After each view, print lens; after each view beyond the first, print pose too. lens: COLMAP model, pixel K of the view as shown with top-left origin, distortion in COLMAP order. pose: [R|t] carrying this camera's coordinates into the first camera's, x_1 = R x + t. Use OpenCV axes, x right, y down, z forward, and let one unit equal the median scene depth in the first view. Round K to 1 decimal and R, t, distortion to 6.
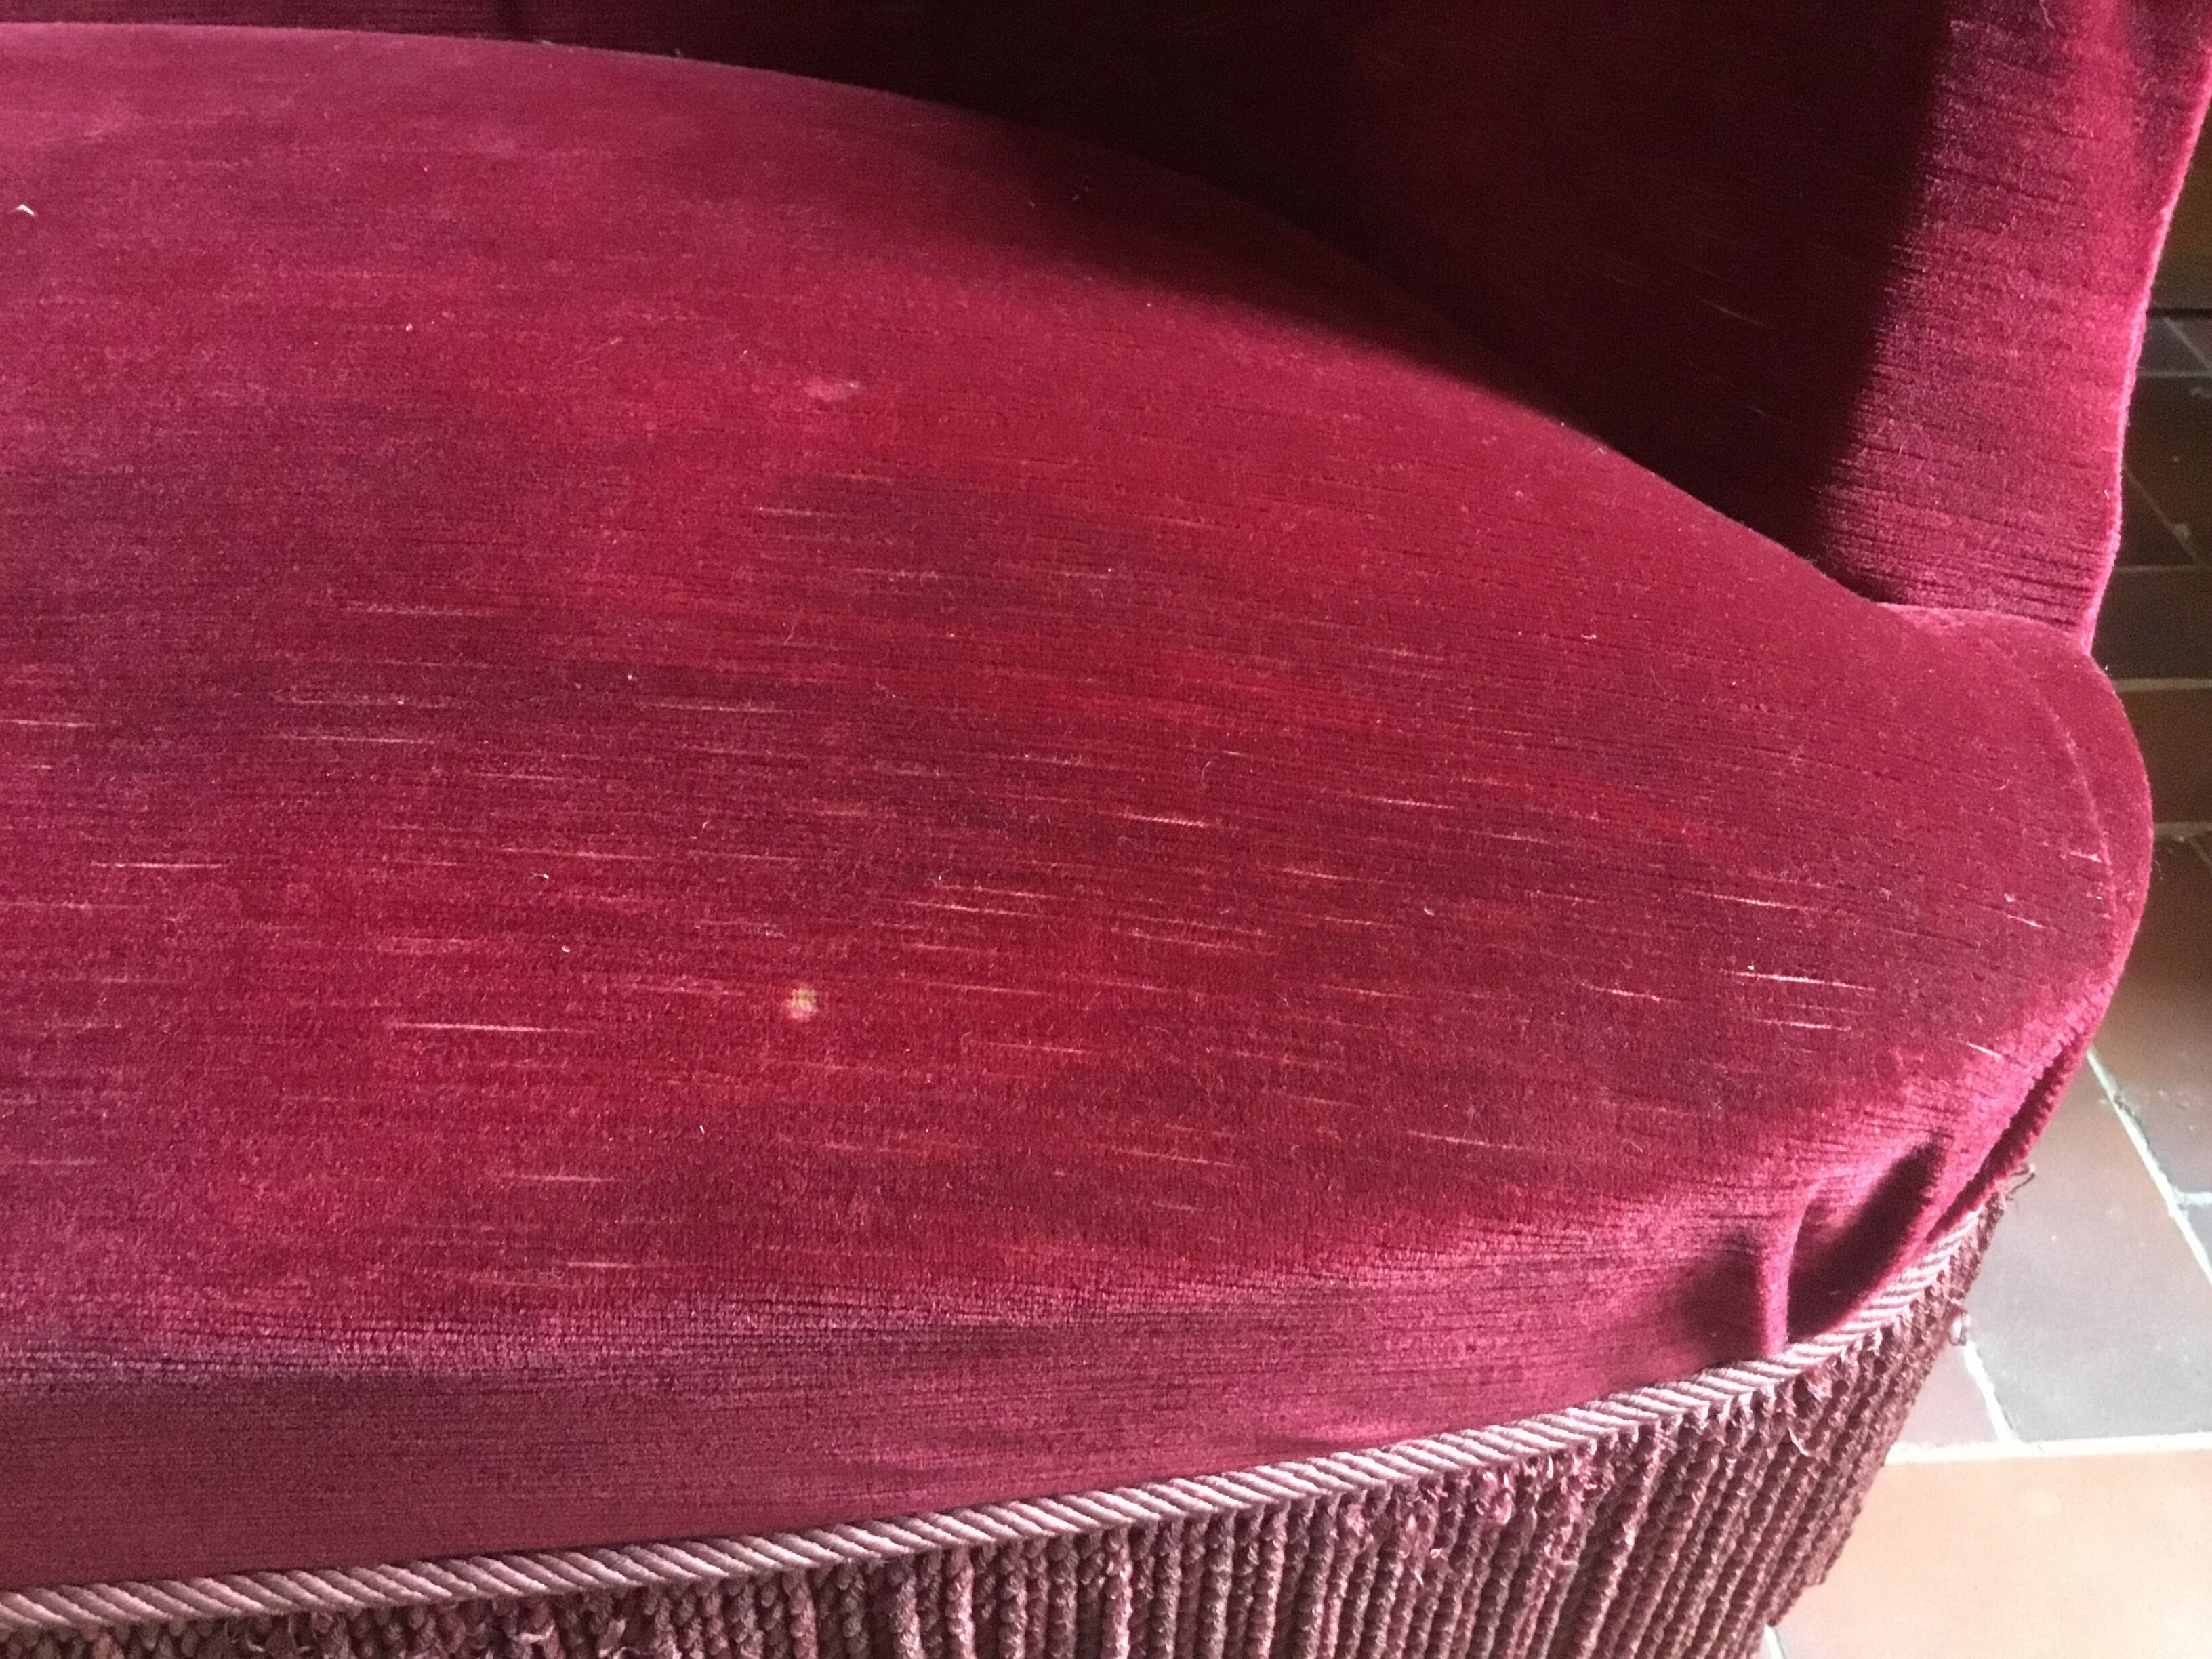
lens RADIAL K [[2001.4, 0, 1106.0], [0, 2001.4, 829.5], [0, 0, 1]] dist [0.097625, -0.198147]
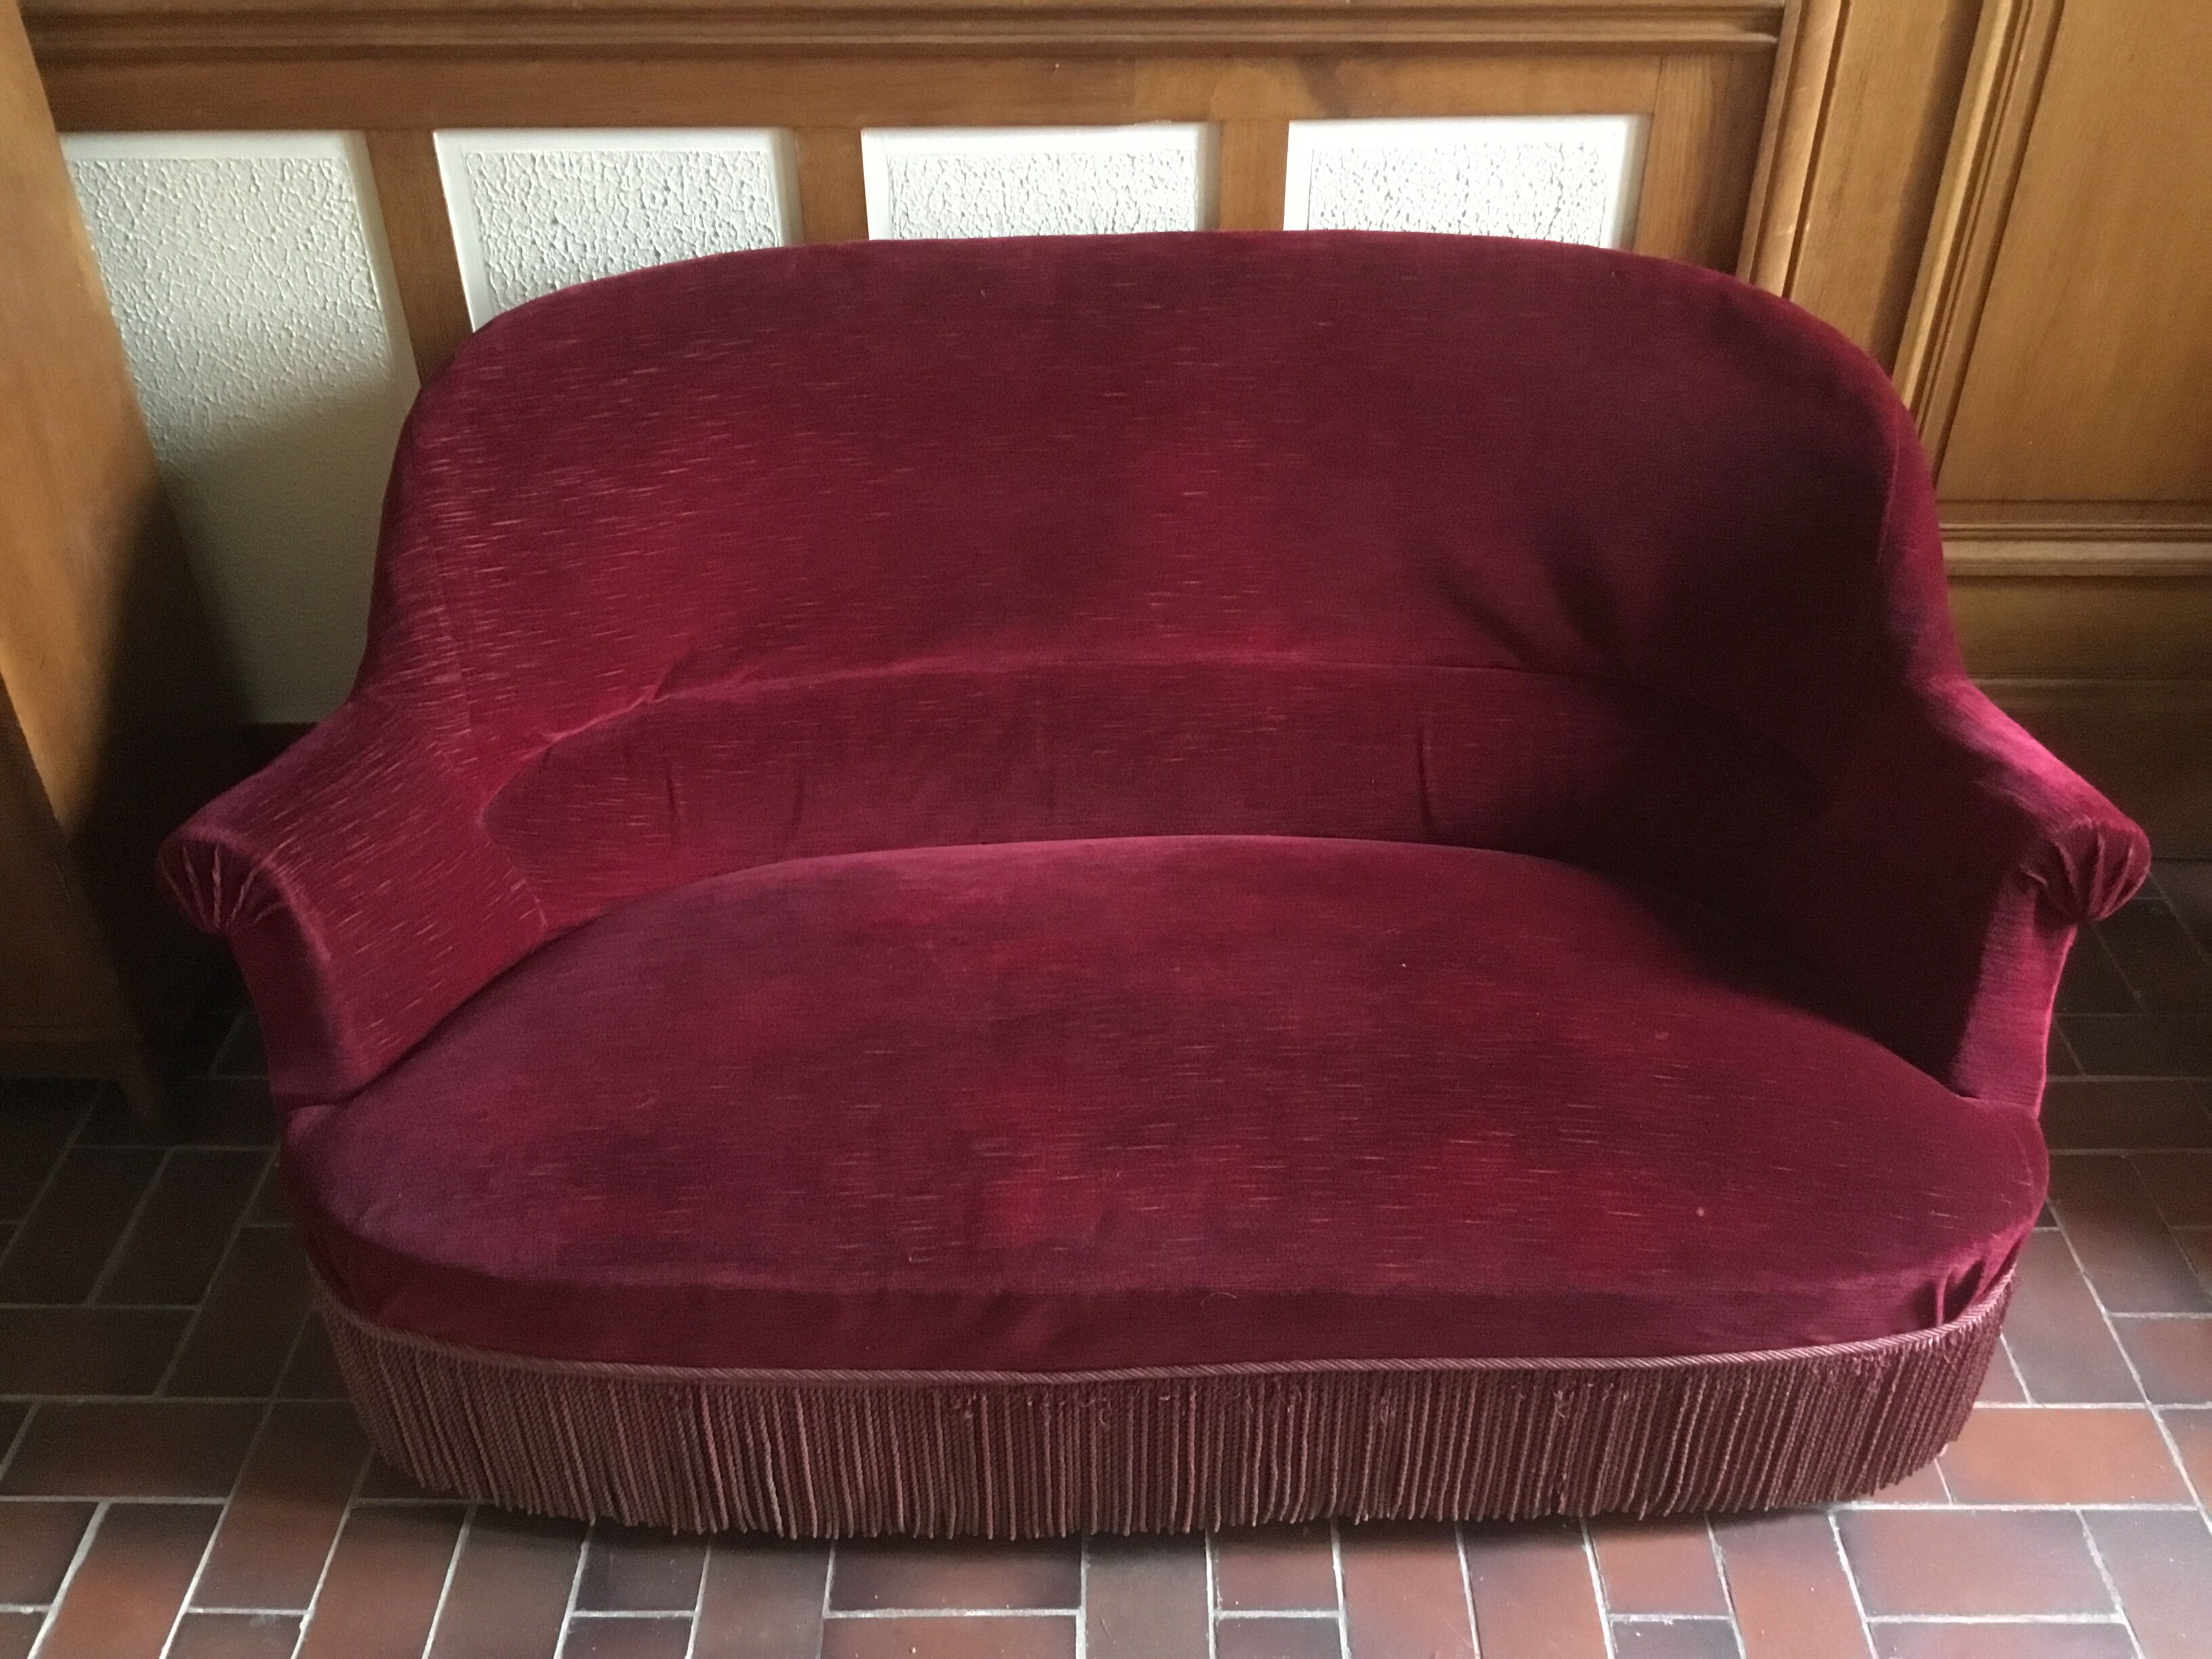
lens RADIAL K [[2001.4, 0, 1106.0], [0, 2001.4, 829.5], [0, 0, 1]] dist [0.097625, -0.198147]
pose [[0.997870, 0.023165, -0.060982, -0.902637], [-0.029296, 0.994388, -0.101654, -0.189618], [0.058285, 0.103224, 0.992949, -2.616601]]
